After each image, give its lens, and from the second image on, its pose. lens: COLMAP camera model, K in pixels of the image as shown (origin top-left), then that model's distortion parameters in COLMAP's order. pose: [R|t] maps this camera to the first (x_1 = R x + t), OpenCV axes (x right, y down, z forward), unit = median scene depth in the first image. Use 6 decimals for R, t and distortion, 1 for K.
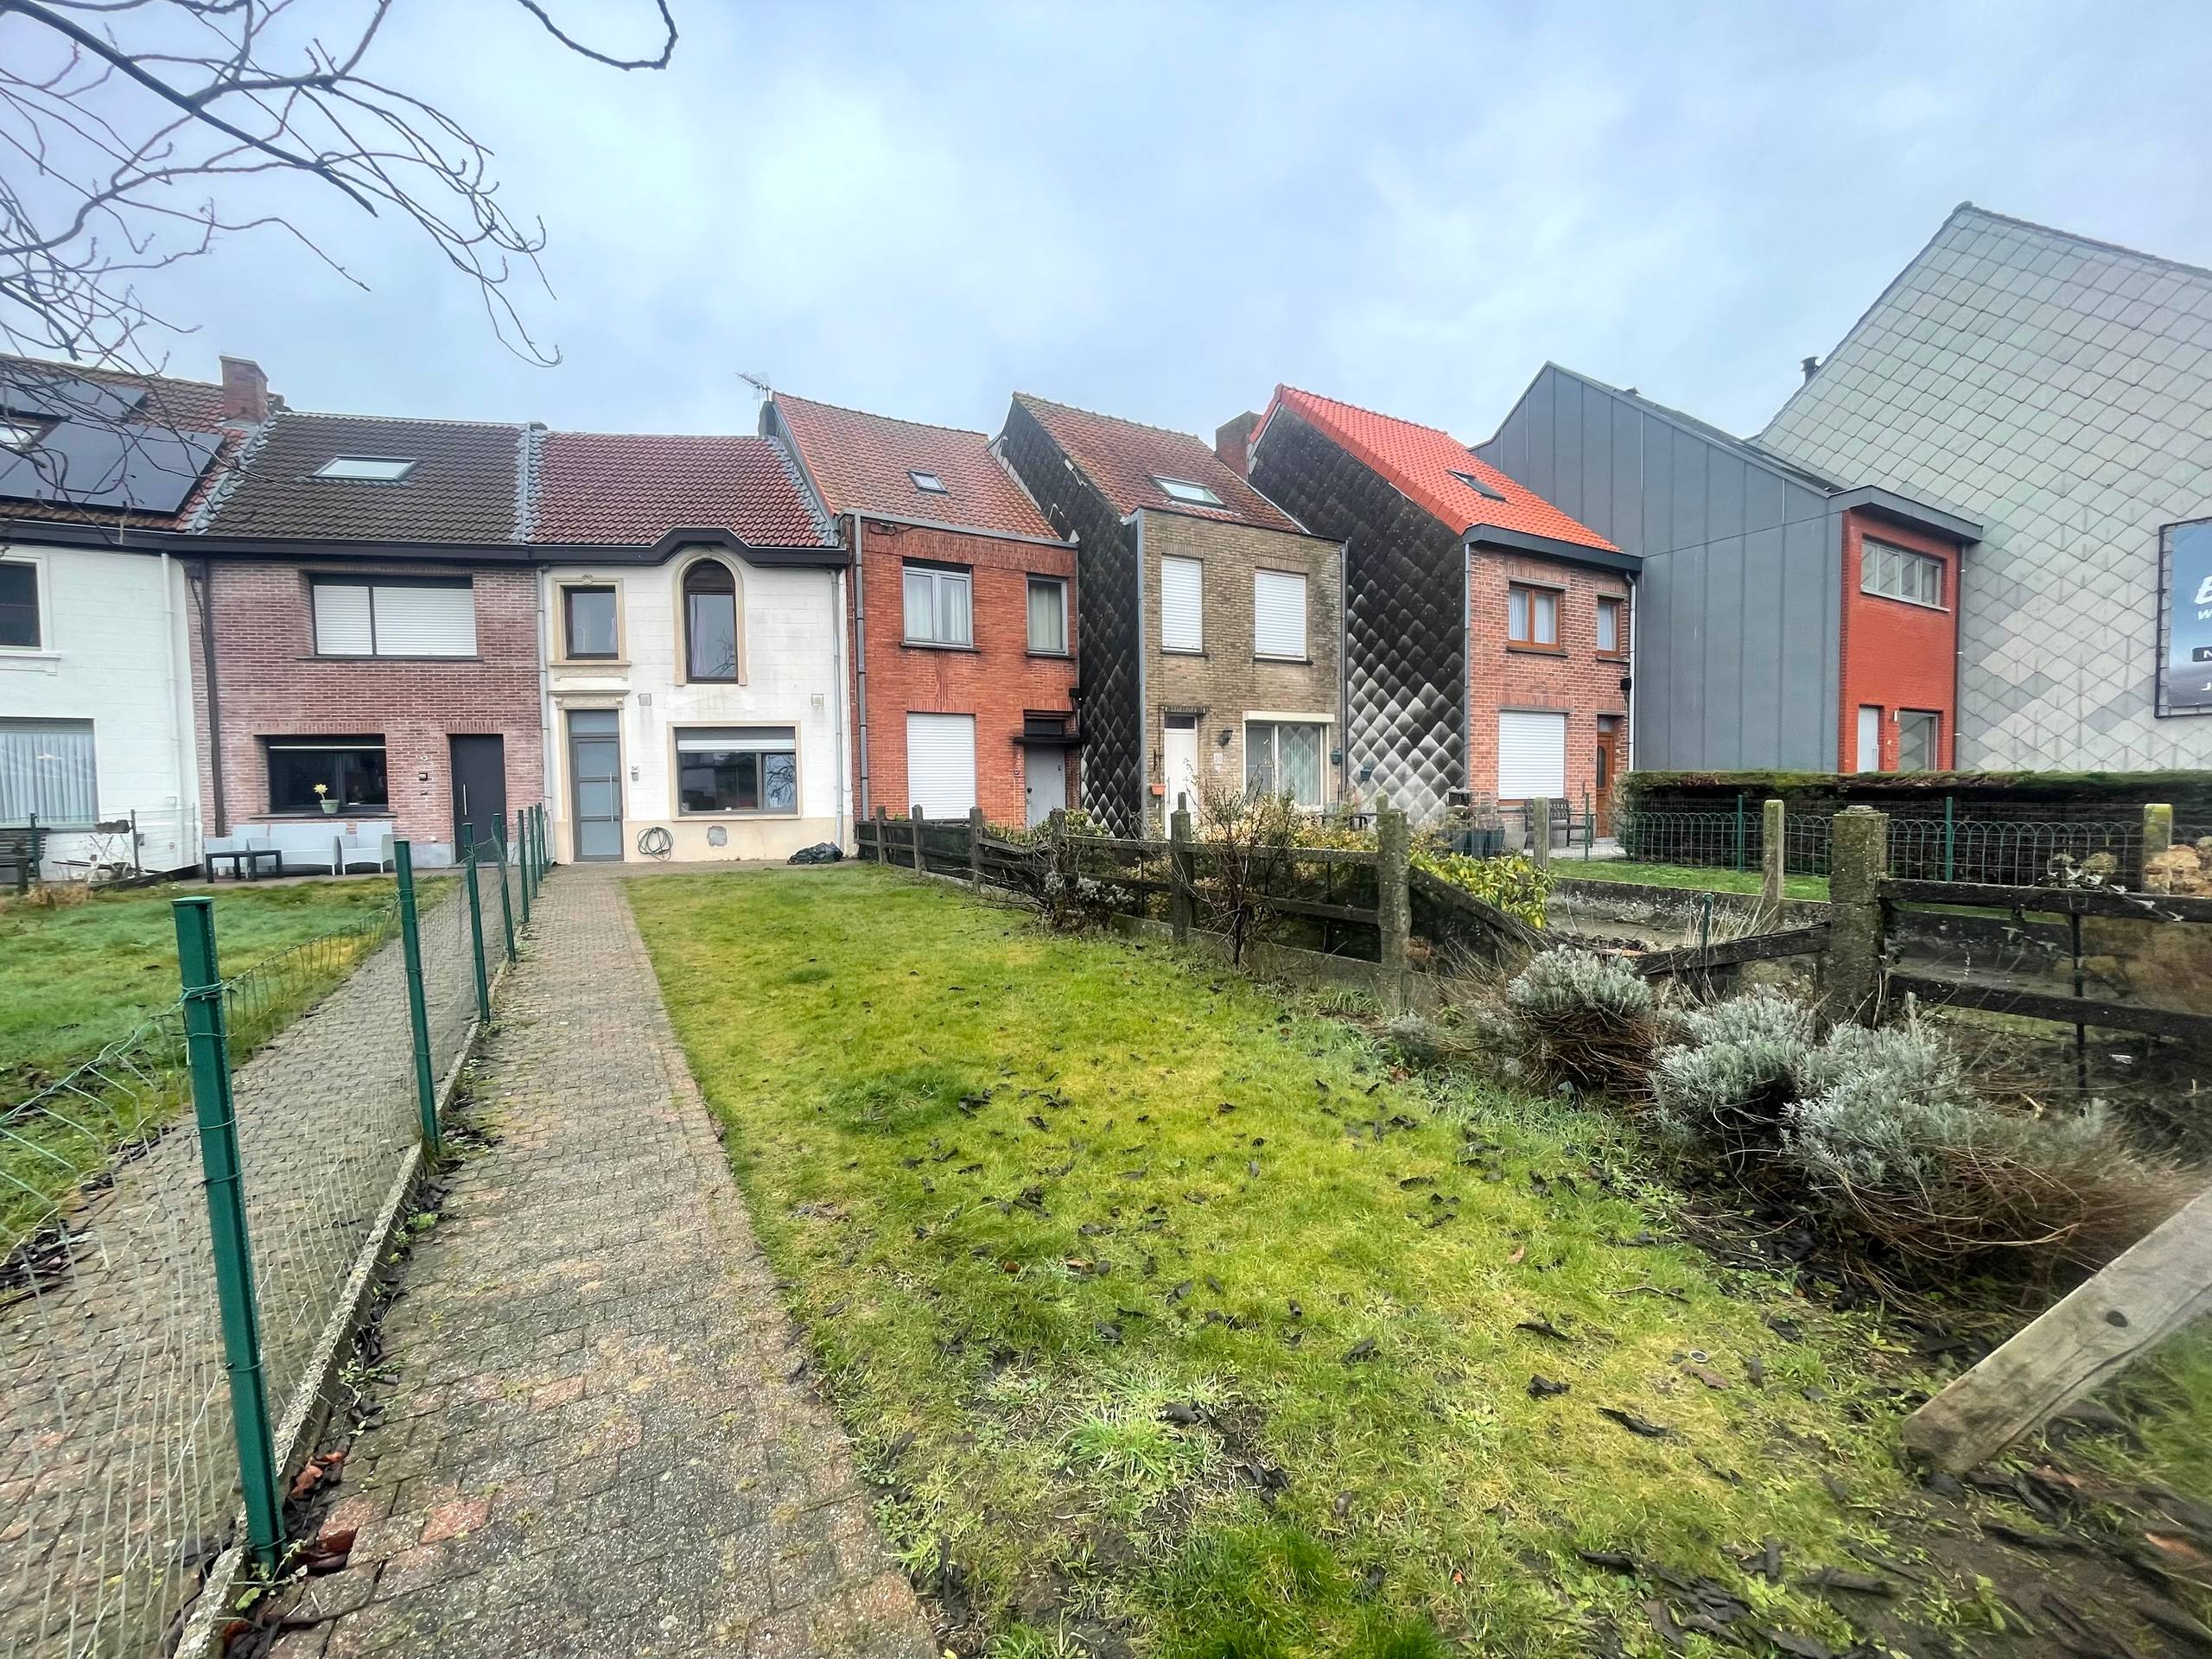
lens RADIAL K [[904.1, 0, 1096.8], [0, 904.1, 833.7], [0, 0, 1]] dist [-0.007219, 0.004921]
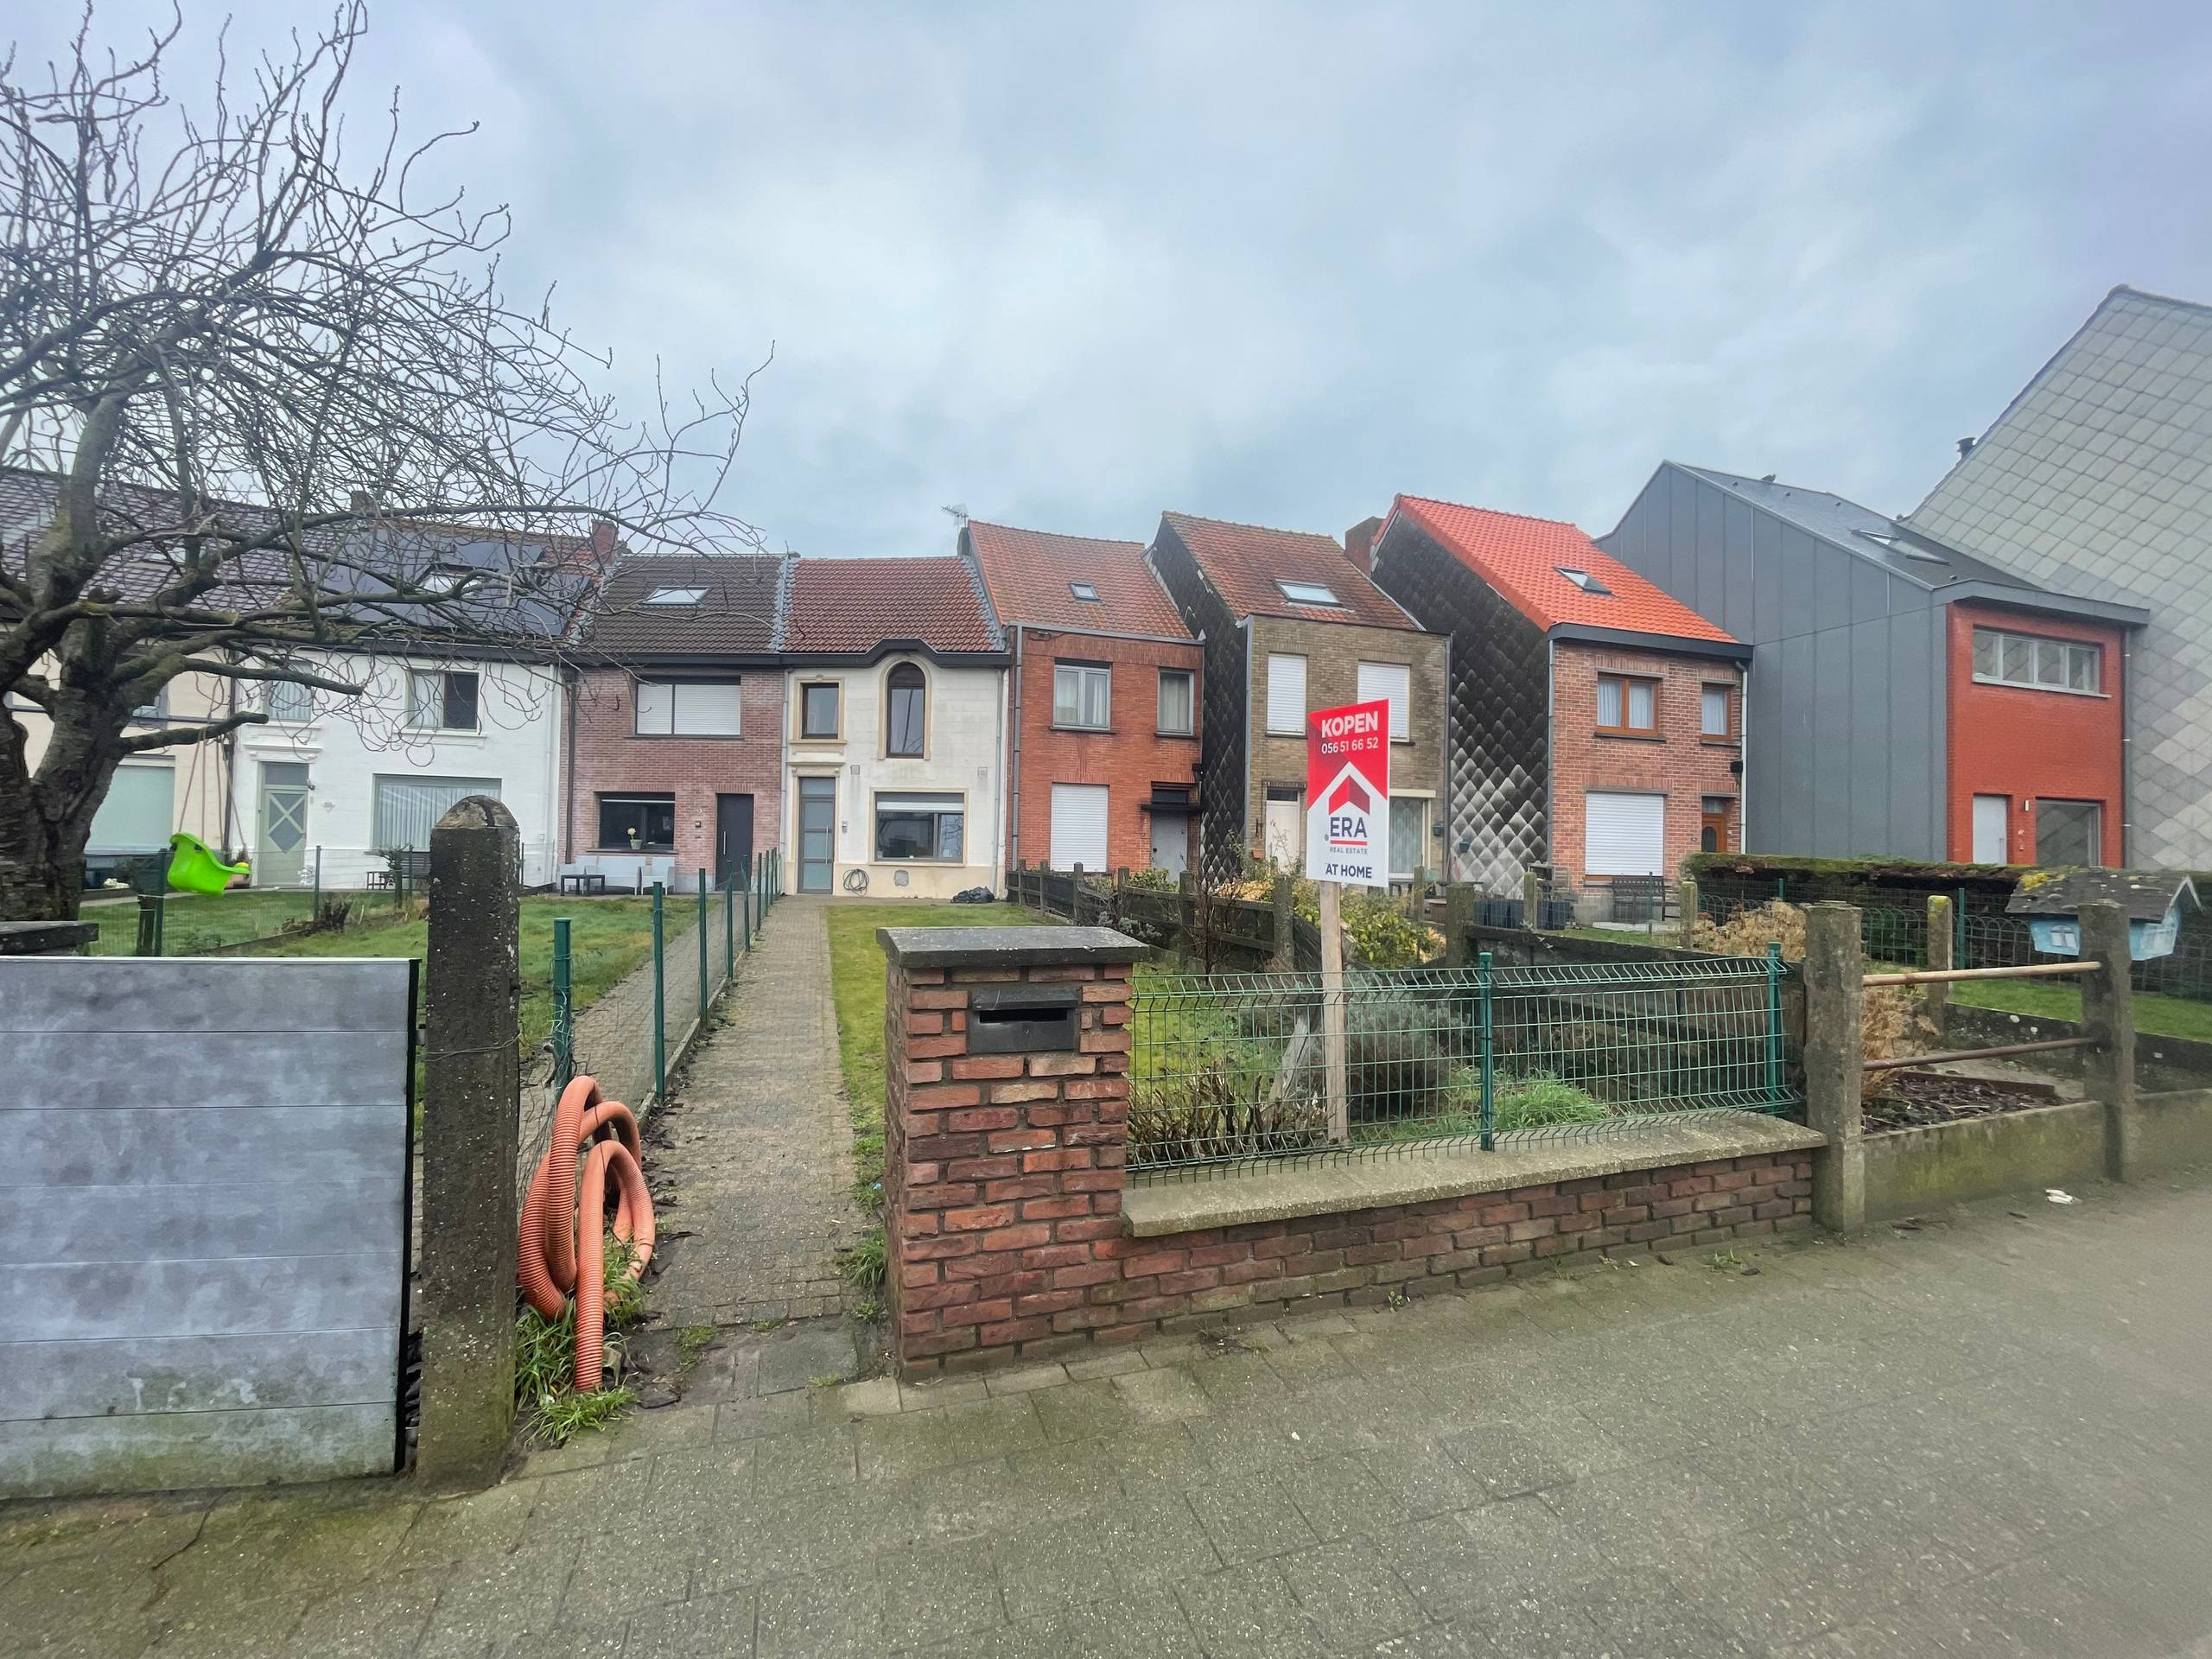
lens RADIAL K [[897.9, 0, 1094.2], [0, 897.9, 836.0], [0, 0, 1]] dist [0.002828, -0.000170]
pose [[0.975730, 0.031248, -0.216734, 0.106802], [-0.044319, 0.997463, -0.055714, 0.001792], [0.214444, 0.063968, 0.974639, -0.159220]]
